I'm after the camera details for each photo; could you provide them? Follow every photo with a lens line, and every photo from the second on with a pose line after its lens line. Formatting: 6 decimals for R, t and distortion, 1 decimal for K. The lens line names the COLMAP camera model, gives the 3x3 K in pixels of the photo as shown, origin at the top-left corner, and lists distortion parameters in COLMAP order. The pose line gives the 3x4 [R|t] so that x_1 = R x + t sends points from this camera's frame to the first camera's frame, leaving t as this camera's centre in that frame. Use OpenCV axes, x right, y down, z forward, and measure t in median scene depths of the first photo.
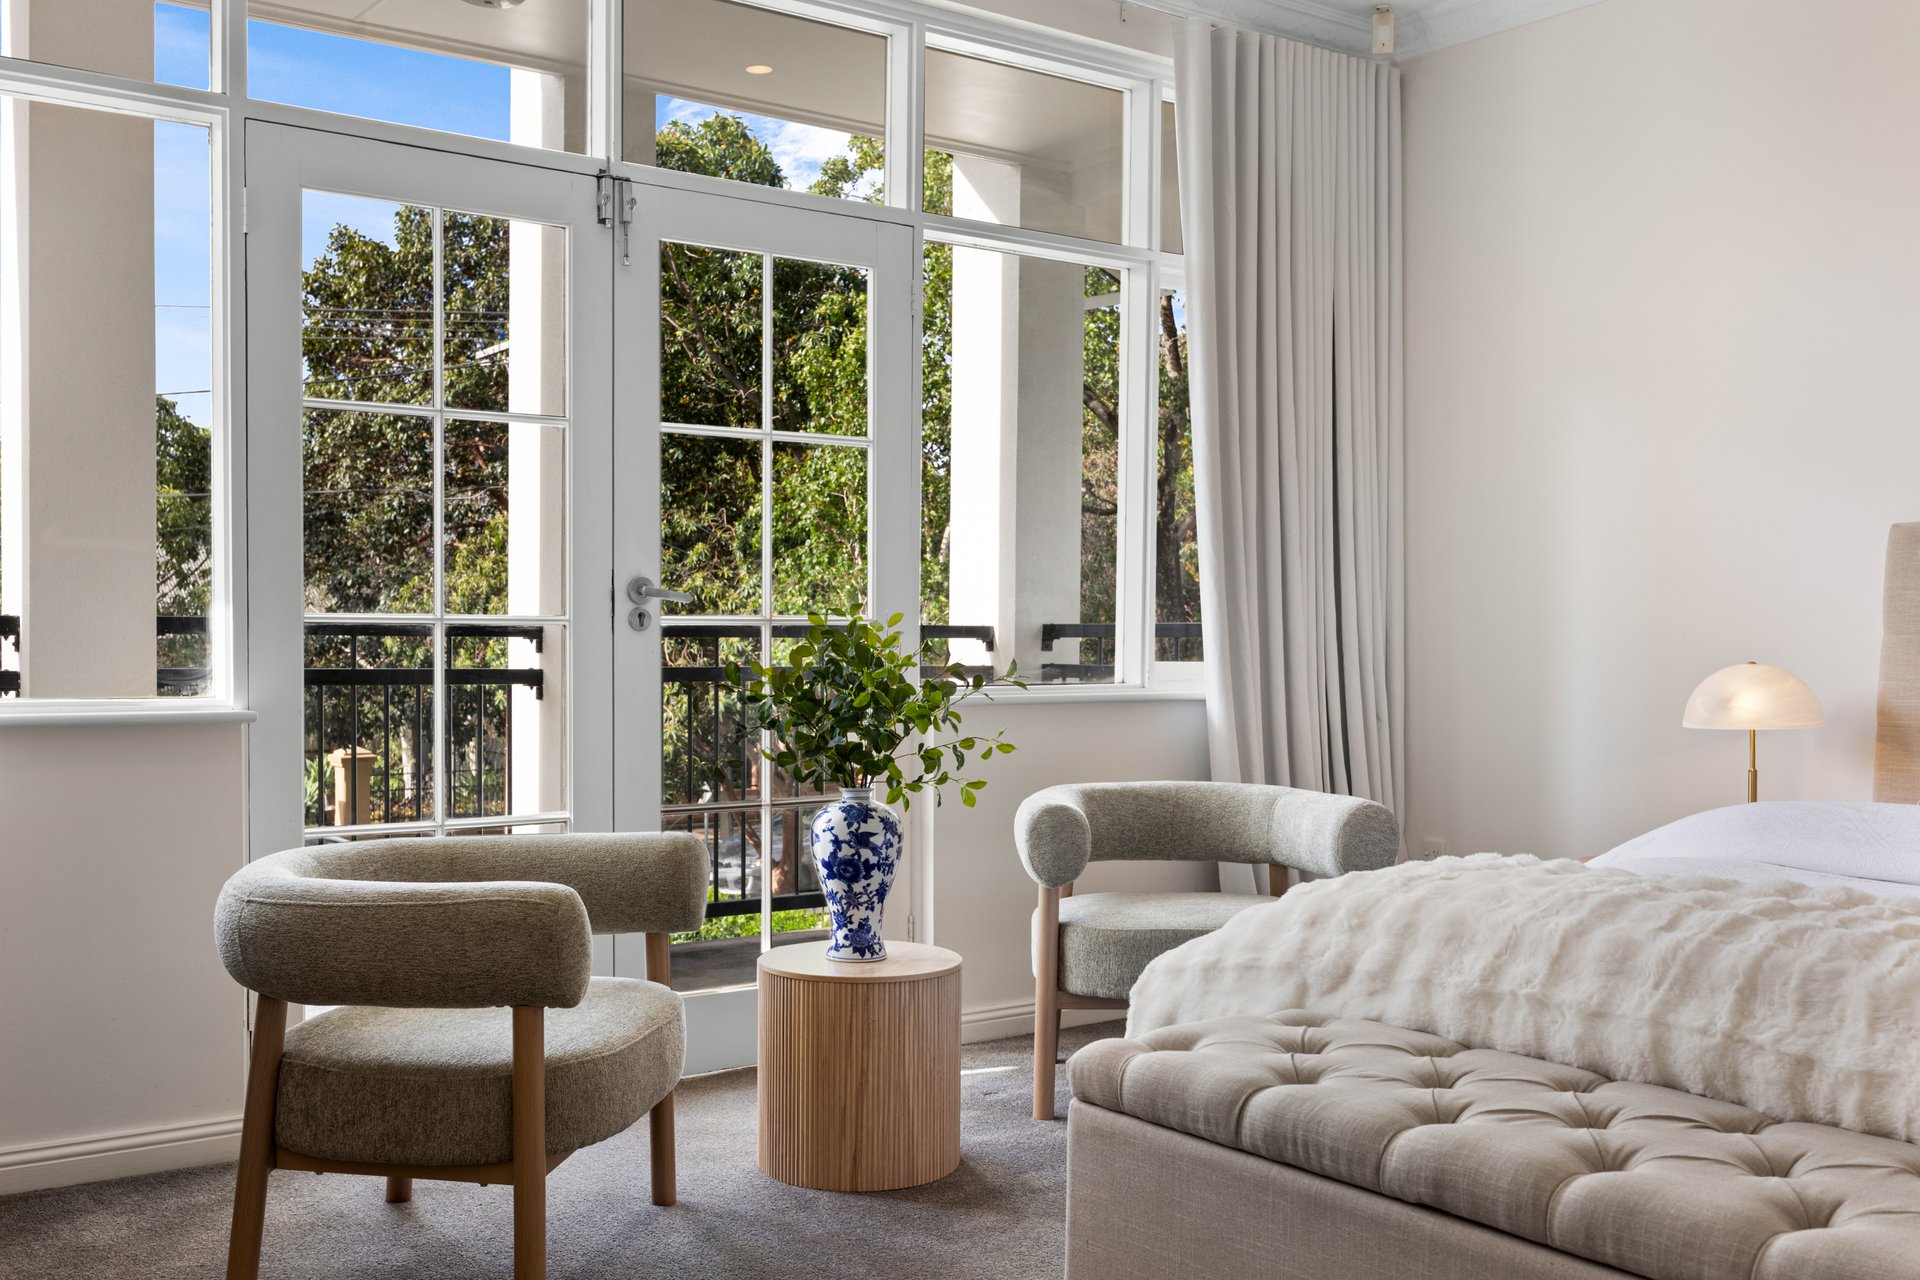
lens RADIAL K [[1863.9, 0, 961.7], [0, 1863.9, 644.3], [0, 0, 1]] dist [0.001710, 0.000000]
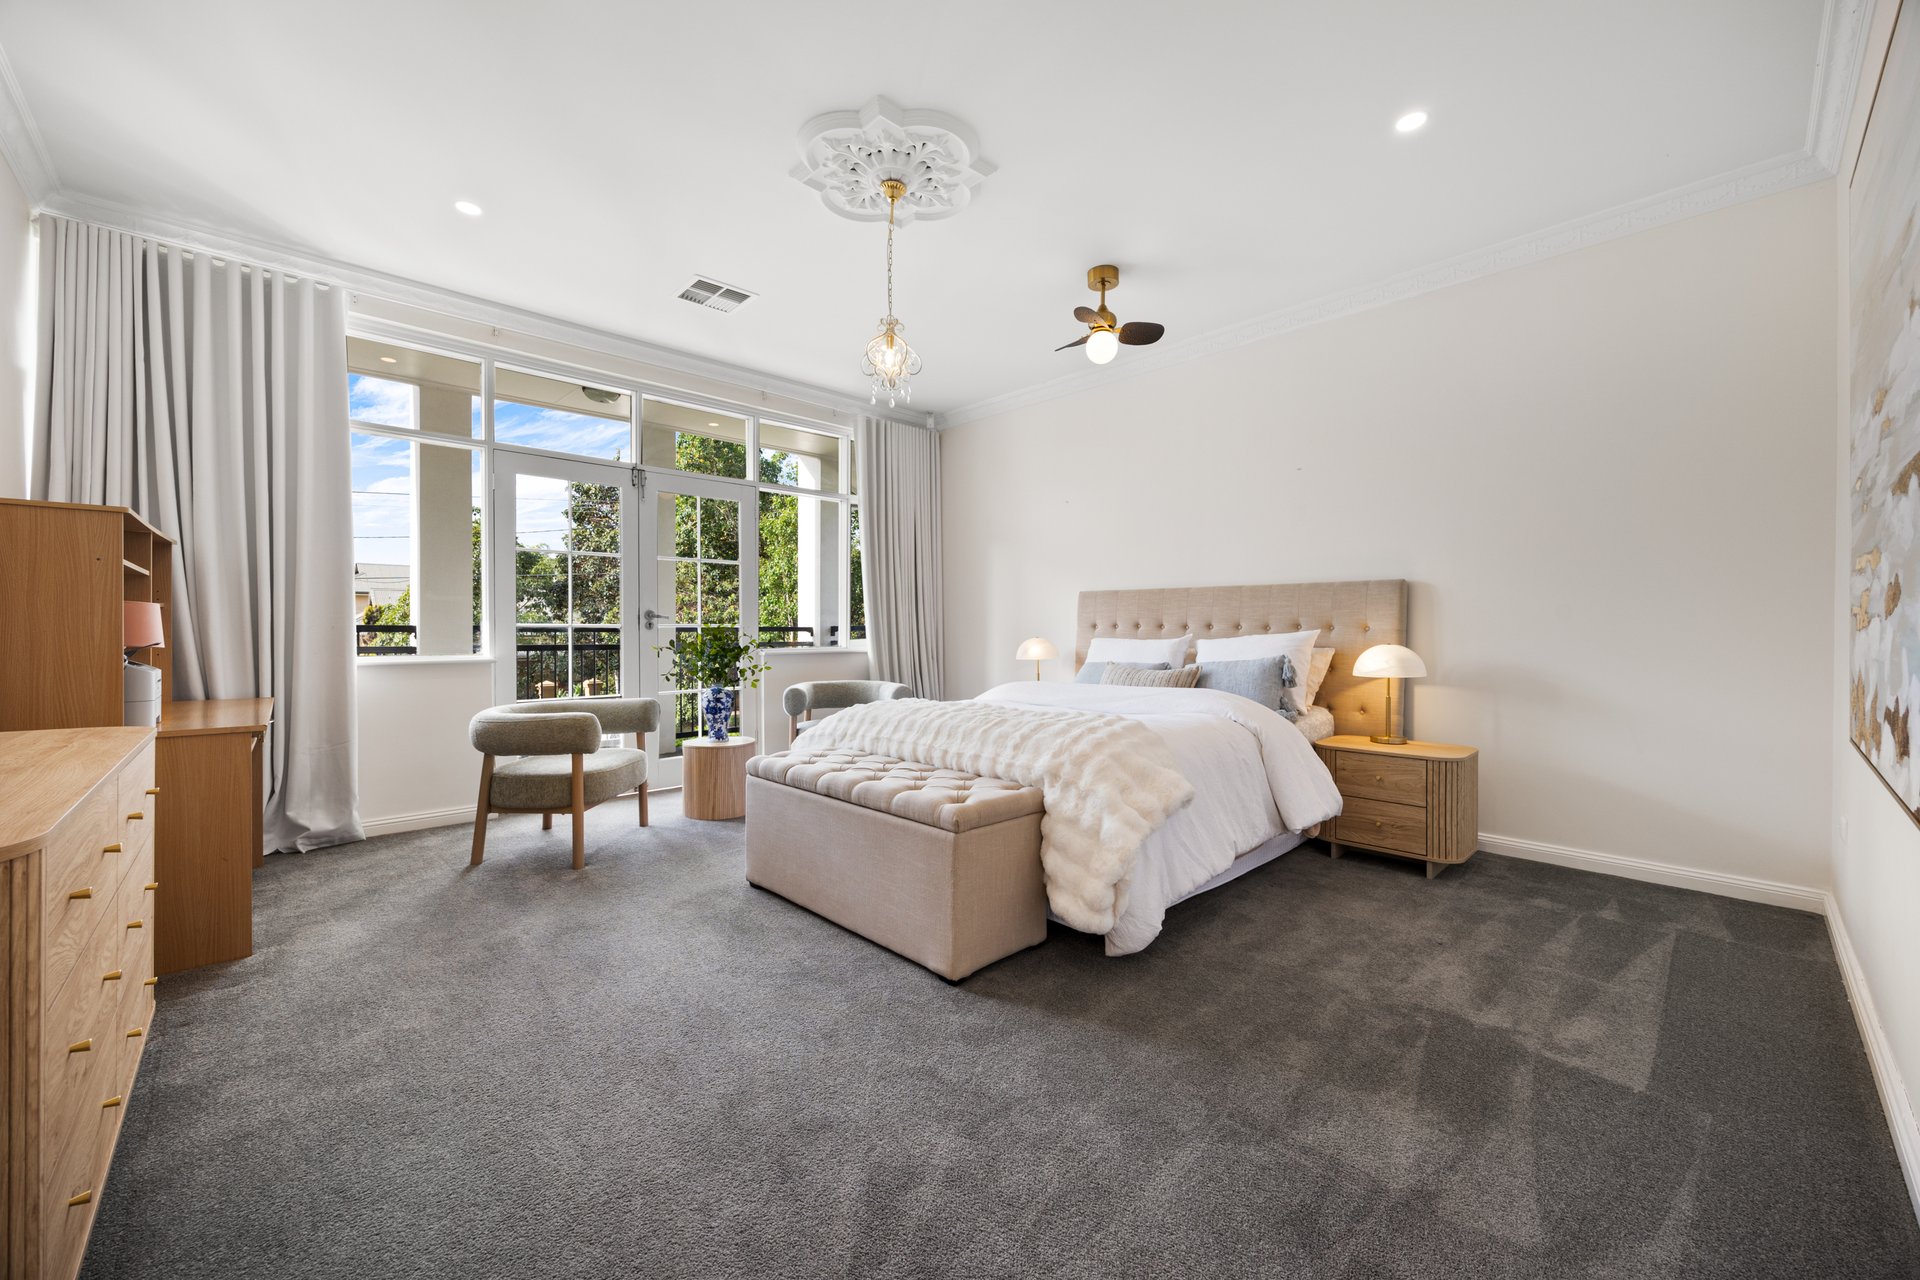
lens RADIAL K [[743.4, 0, 956.6], [0, 743.4, 623.9], [0, 0, 1]] dist [0.001860, -0.000006]
pose [[0.991419, -0.005708, 0.130599, 0.165116], [0.007526, 0.999881, -0.013435, 0.003597], [-0.130507, 0.014303, 0.991344, -0.206898]]
